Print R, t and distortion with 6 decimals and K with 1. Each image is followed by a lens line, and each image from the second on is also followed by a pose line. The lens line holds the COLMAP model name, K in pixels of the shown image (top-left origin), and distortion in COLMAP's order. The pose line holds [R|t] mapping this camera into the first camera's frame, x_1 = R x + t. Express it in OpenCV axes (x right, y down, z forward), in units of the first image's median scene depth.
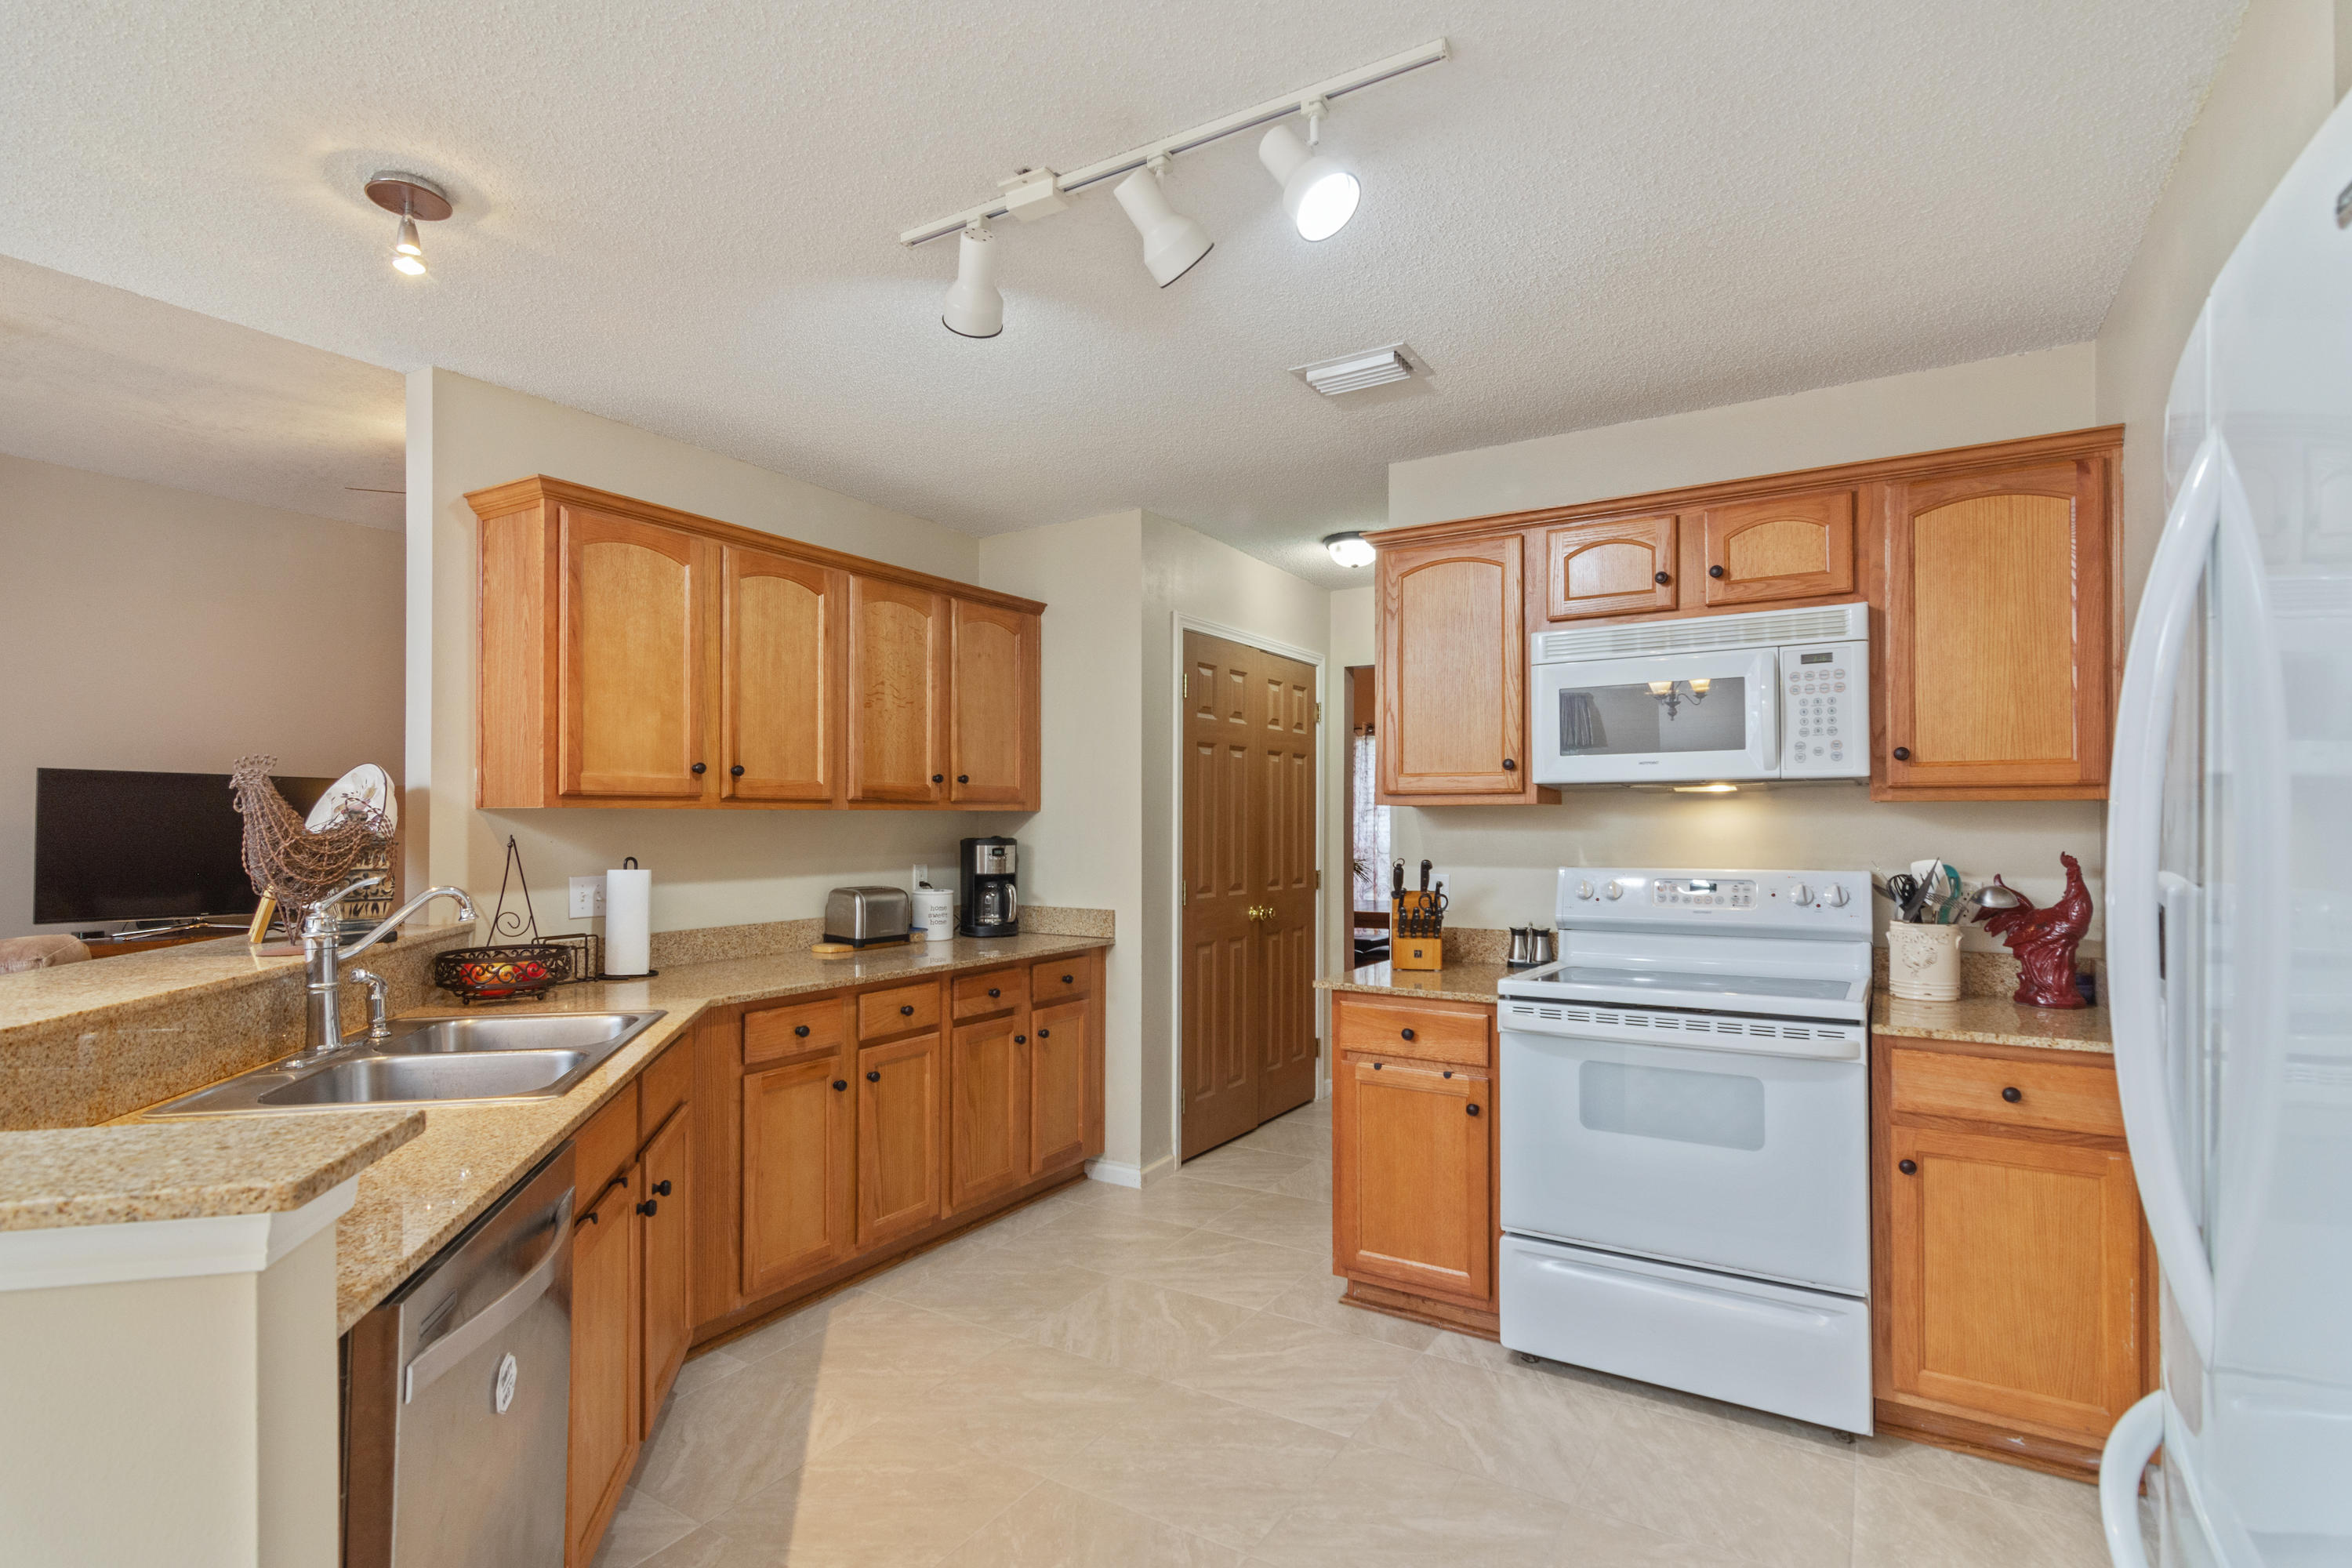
lens RADIAL K [[1141.6, 0, 1177.8], [0, 1141.6, 811.4], [0, 0, 1]] dist [-0.002399, 0.000888]
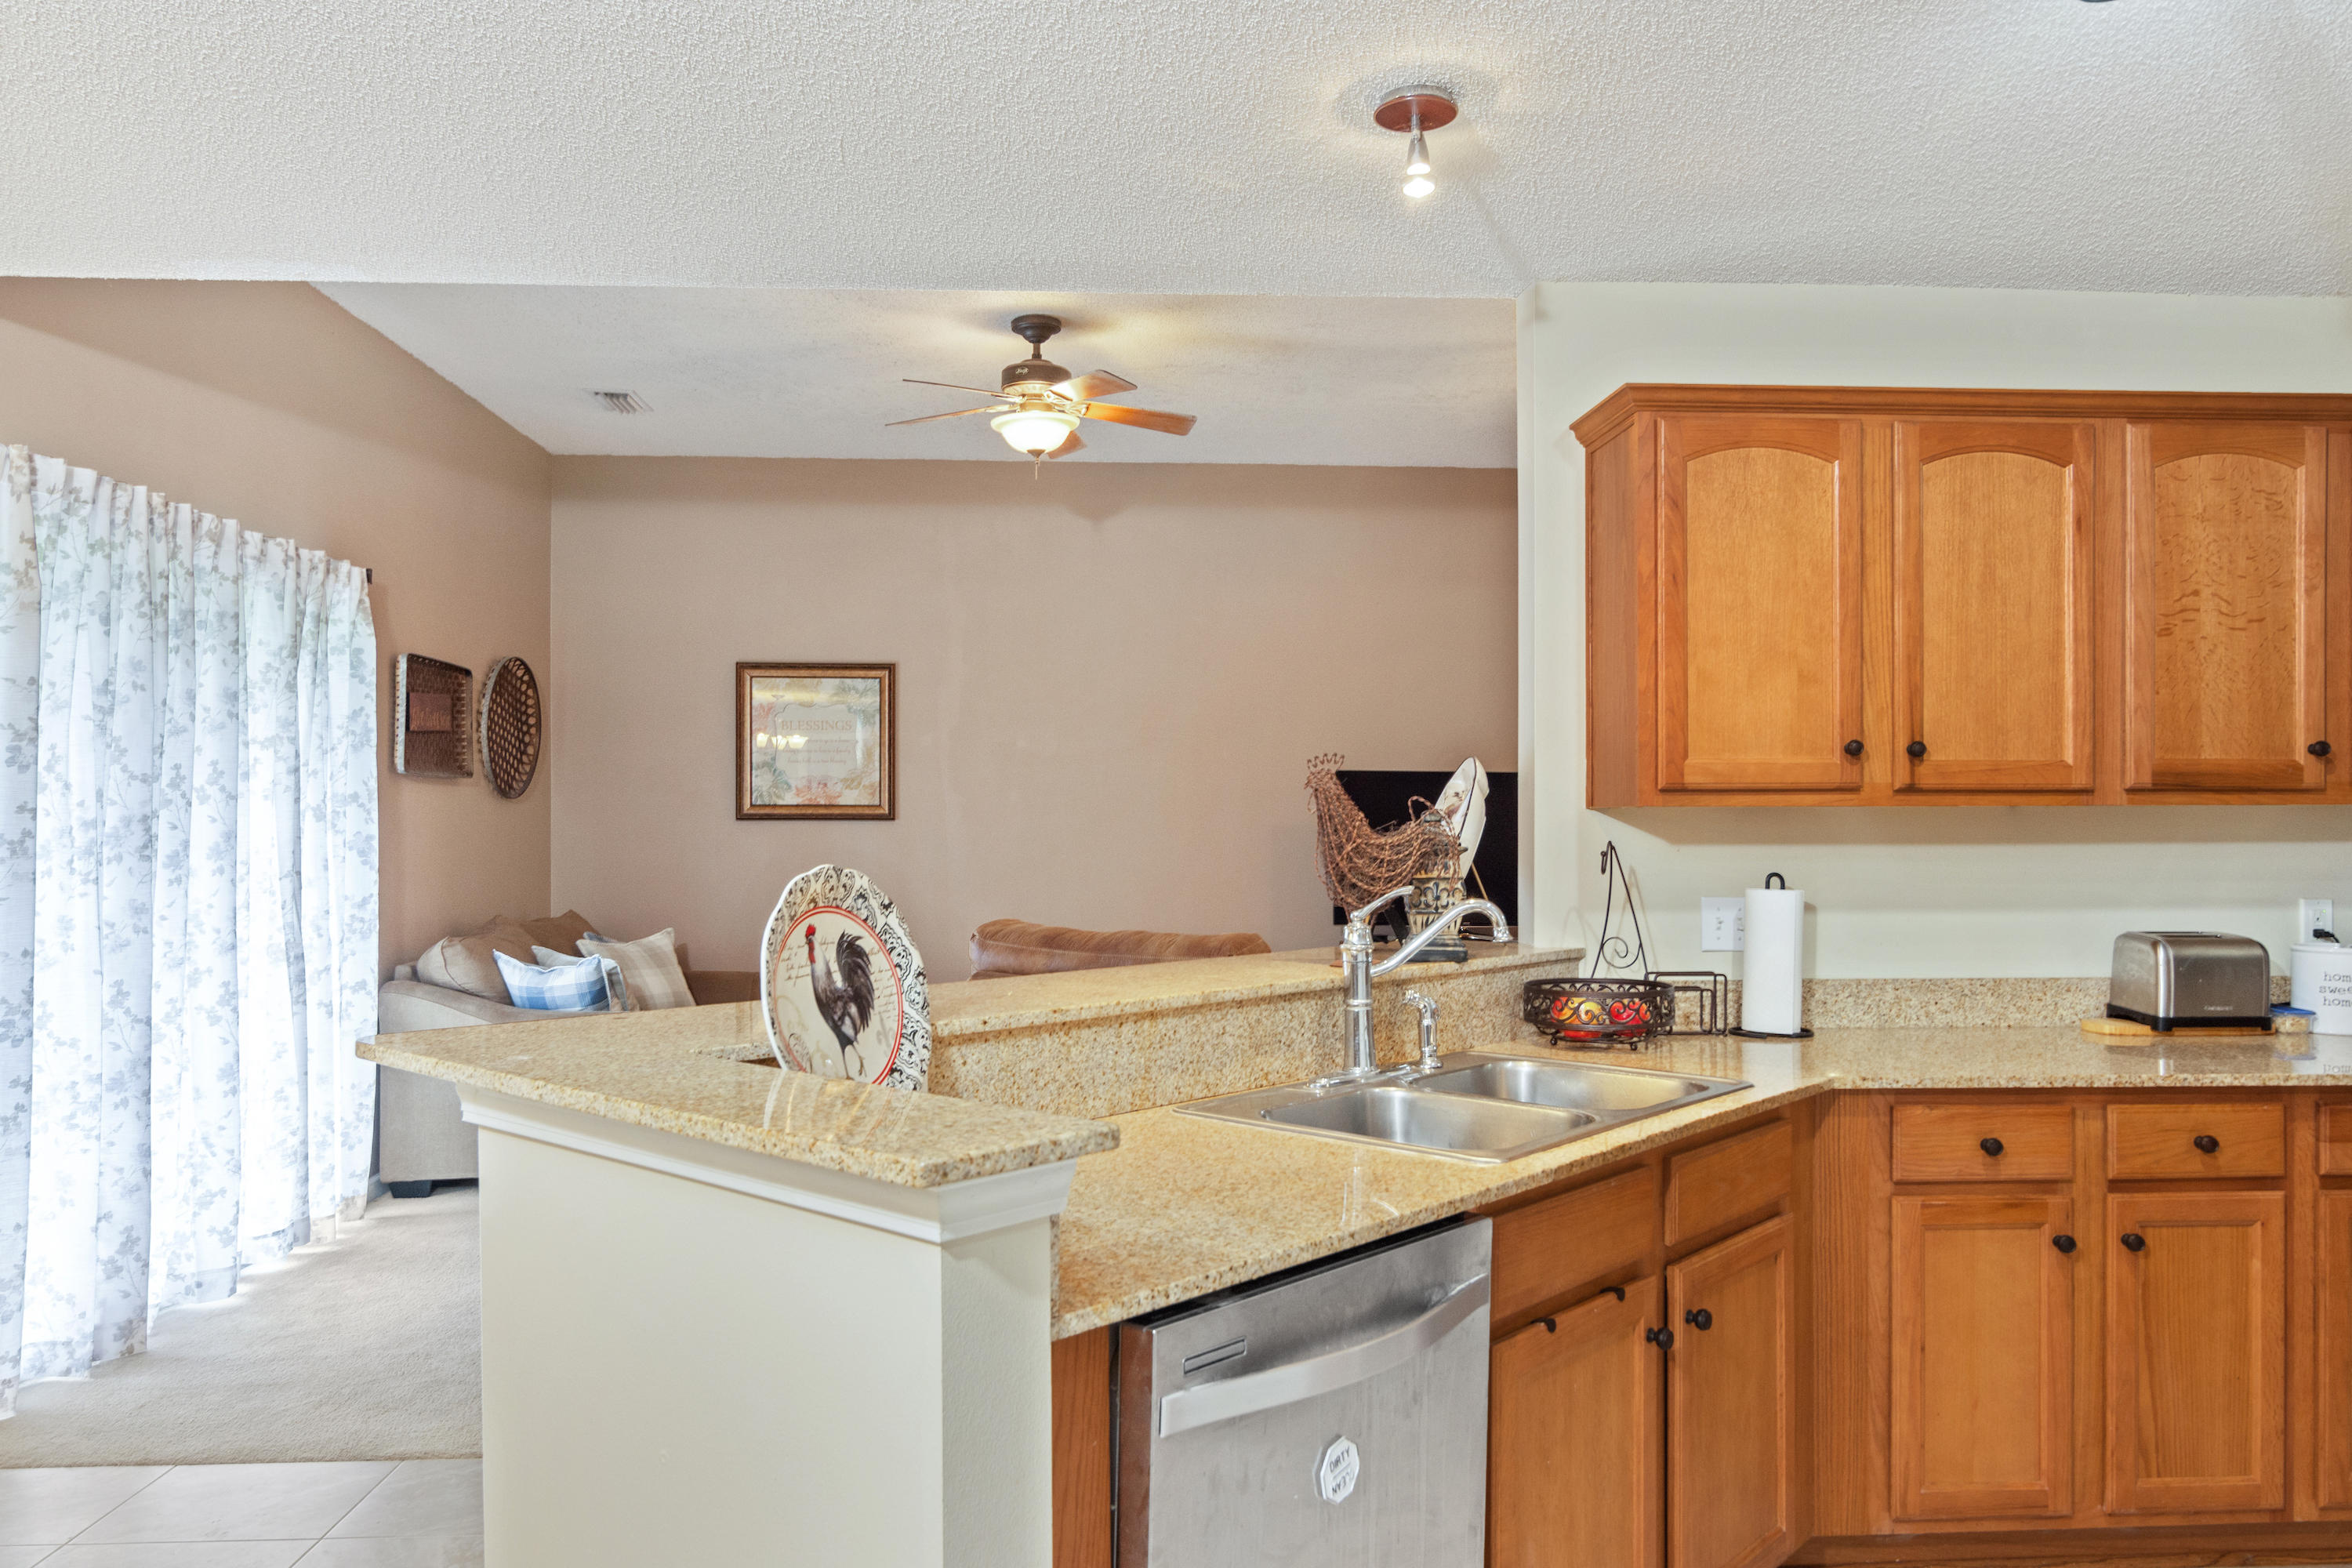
lens RADIAL K [[1620.6, 0, 1164.3], [0, 1620.6, 822.7], [0, 0, 1]] dist [0.000084, 0.001361]
pose [[0.573313, -0.001098, -0.819336, 0.151874], [0.006994, 0.999969, 0.003555, 0.001486], [0.819307, -0.007769, 0.573303, 0.082550]]
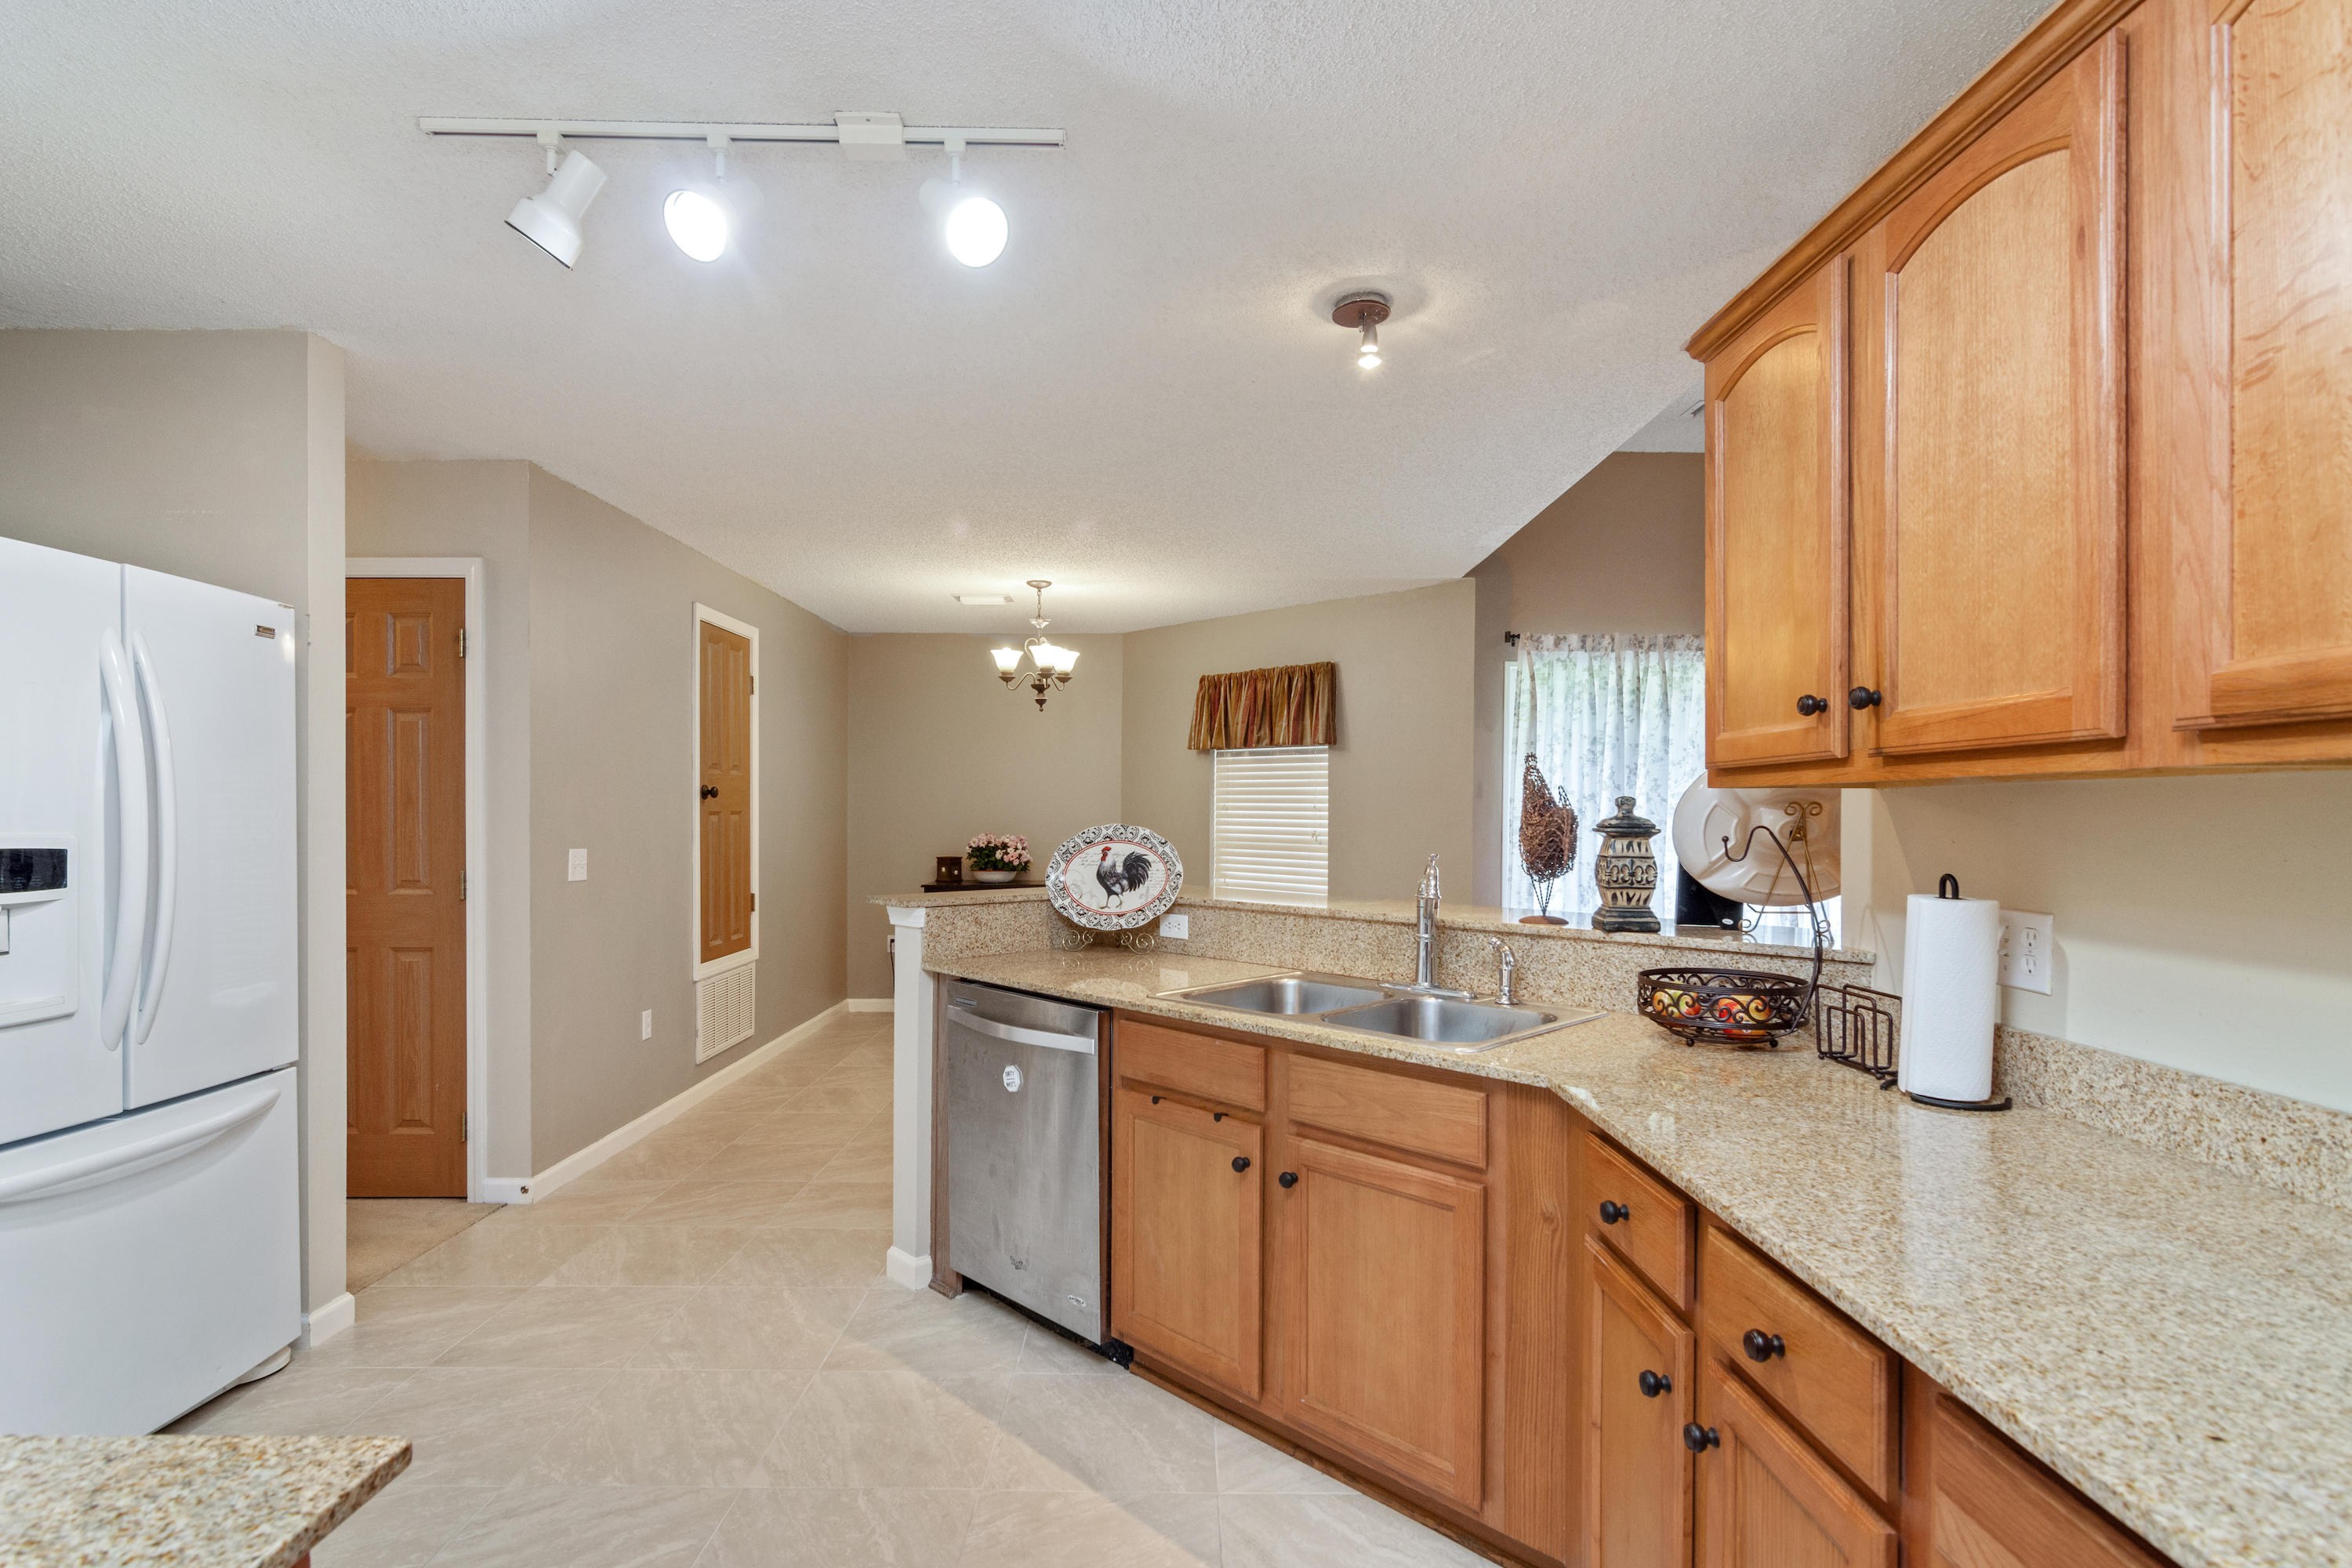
lens RADIAL K [[1141.6, 0, 1177.8], [0, 1141.6, 811.4], [0, 0, 1]] dist [-0.002399, 0.000888]
pose [[-0.850806, -0.003474, -0.525469, 0.105432], [0.000453, 0.999973, -0.007344, 0.014722], [0.525480, -0.006487, -0.850781, 1.285343]]
